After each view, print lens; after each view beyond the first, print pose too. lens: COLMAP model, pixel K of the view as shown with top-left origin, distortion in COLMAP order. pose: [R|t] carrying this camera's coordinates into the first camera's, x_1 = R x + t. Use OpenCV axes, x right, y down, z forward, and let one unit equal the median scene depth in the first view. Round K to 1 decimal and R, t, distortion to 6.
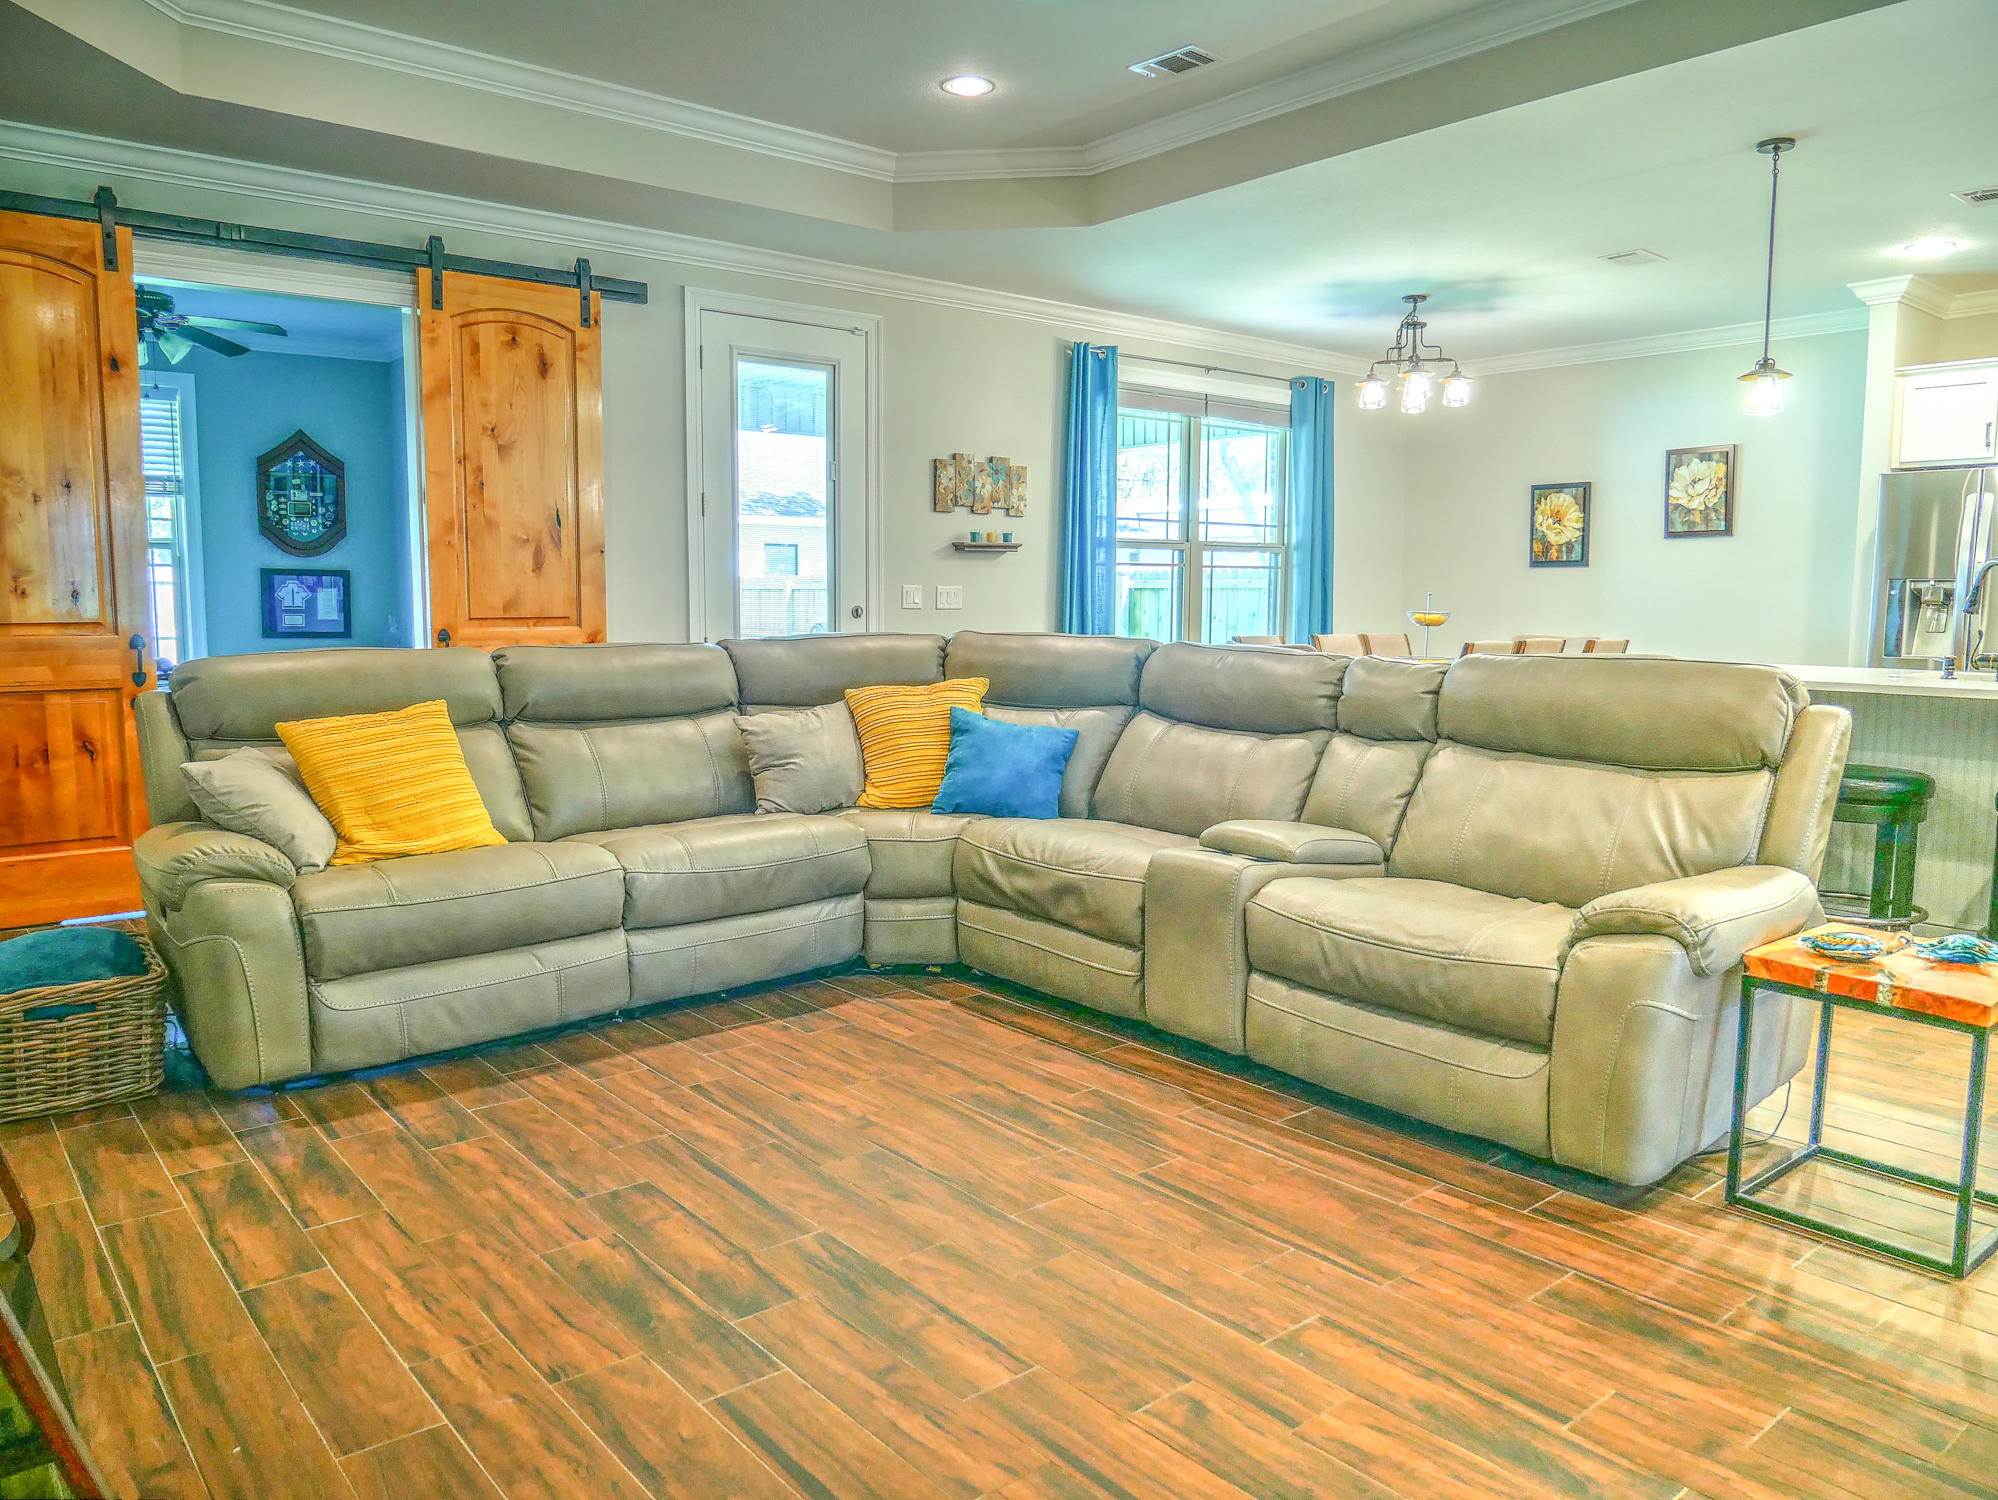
lens RADIAL K [[1423.2, 0, 1017.3], [0, 1423.2, 739.6], [0, 0, 1]] dist [-0.052094, 0.022868]
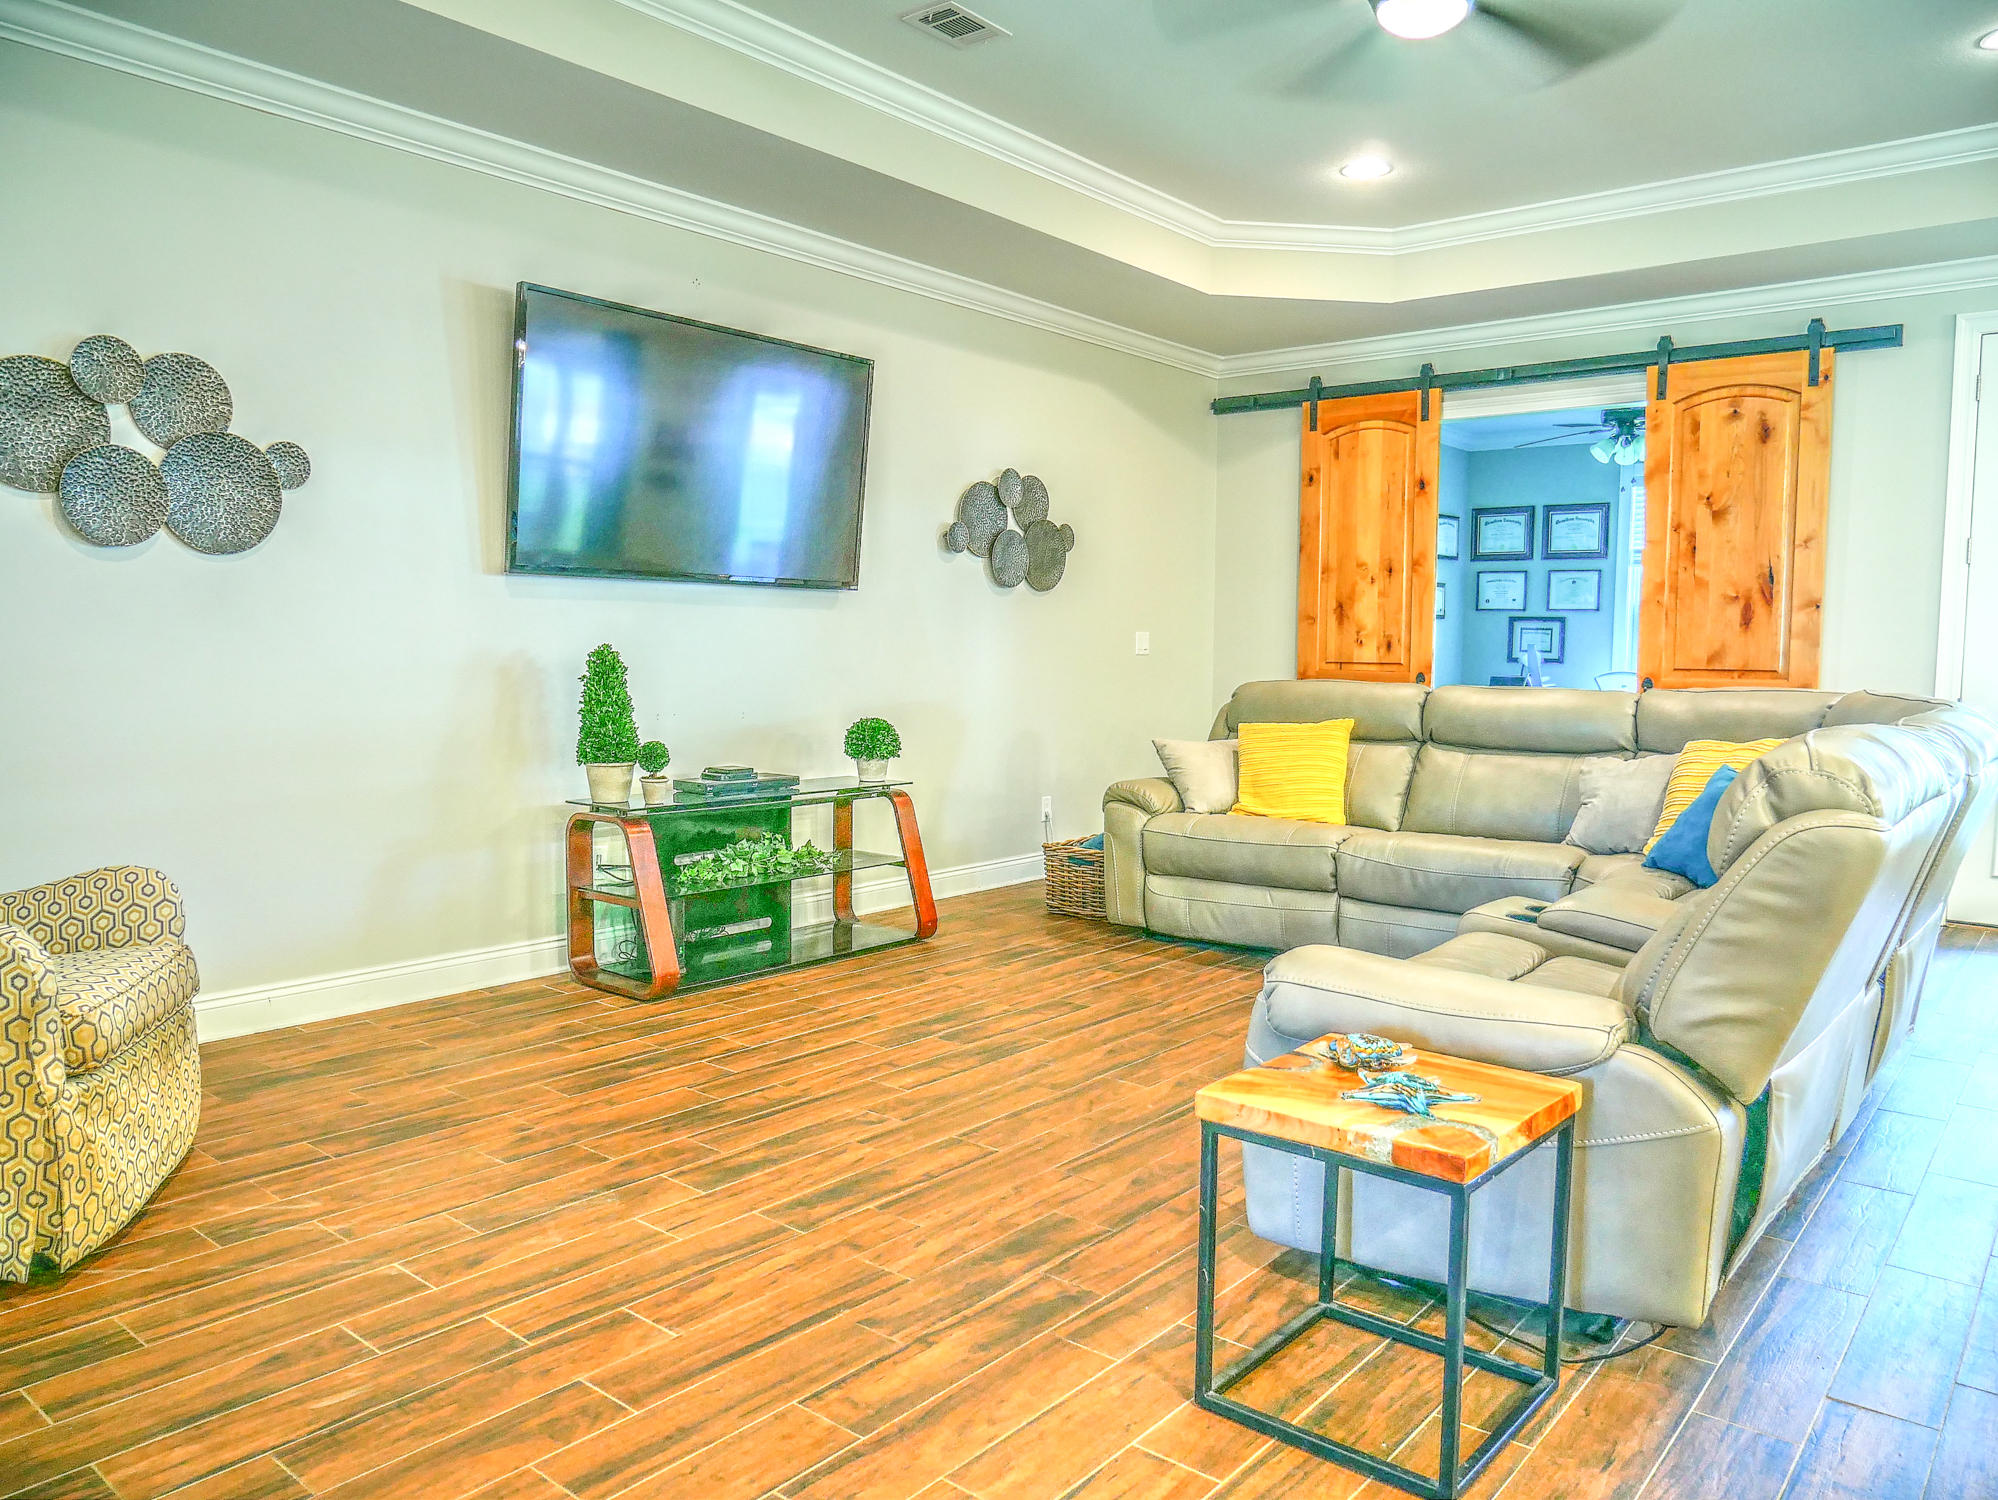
lens RADIAL K [[1423.2, 0, 983.5], [0, 1423.2, 738.3], [0, 0, 1]] dist [-0.052094, 0.022868]
pose [[0.171382, 0.065453, -0.983028, 0.591500], [-0.108649, 0.992960, 0.047172, -0.023445], [0.979195, 0.098721, 0.177287, 0.262005]]
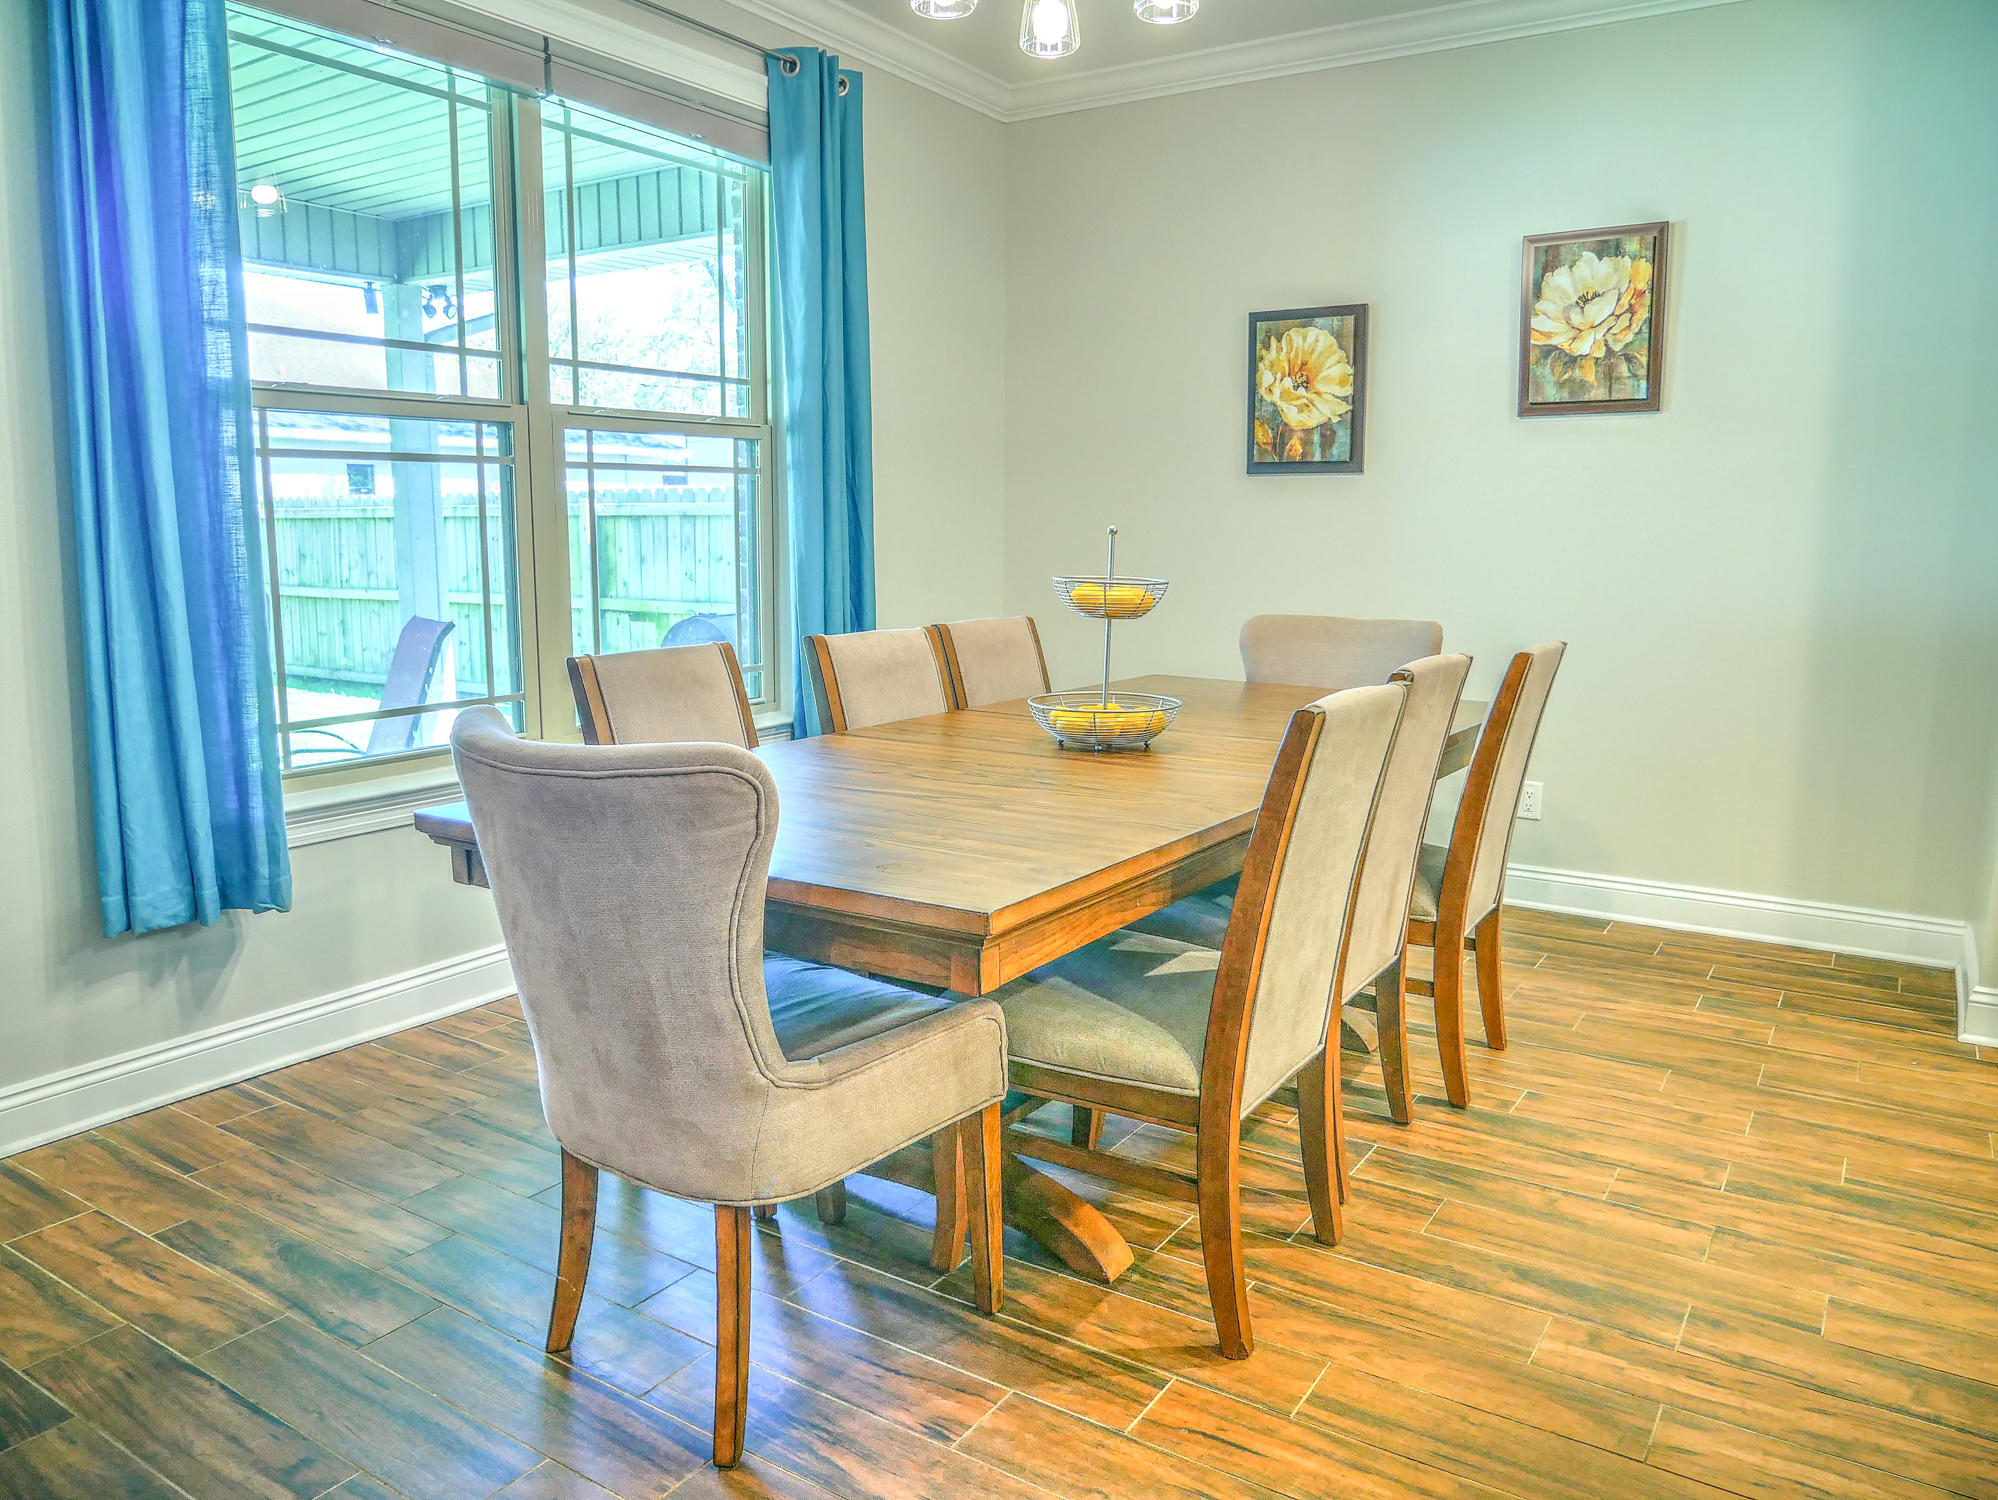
lens RADIAL K [[1423.2, 0, 1016.6], [0, 1423.2, 757.4], [0, 0, 1]] dist [-0.052094, 0.022868]
pose [[0.955605, -0.047845, 0.290739, 0.192589], [0.029211, 0.997251, 0.068100, -0.086342], [-0.293198, -0.056583, 0.954376, 0.801962]]
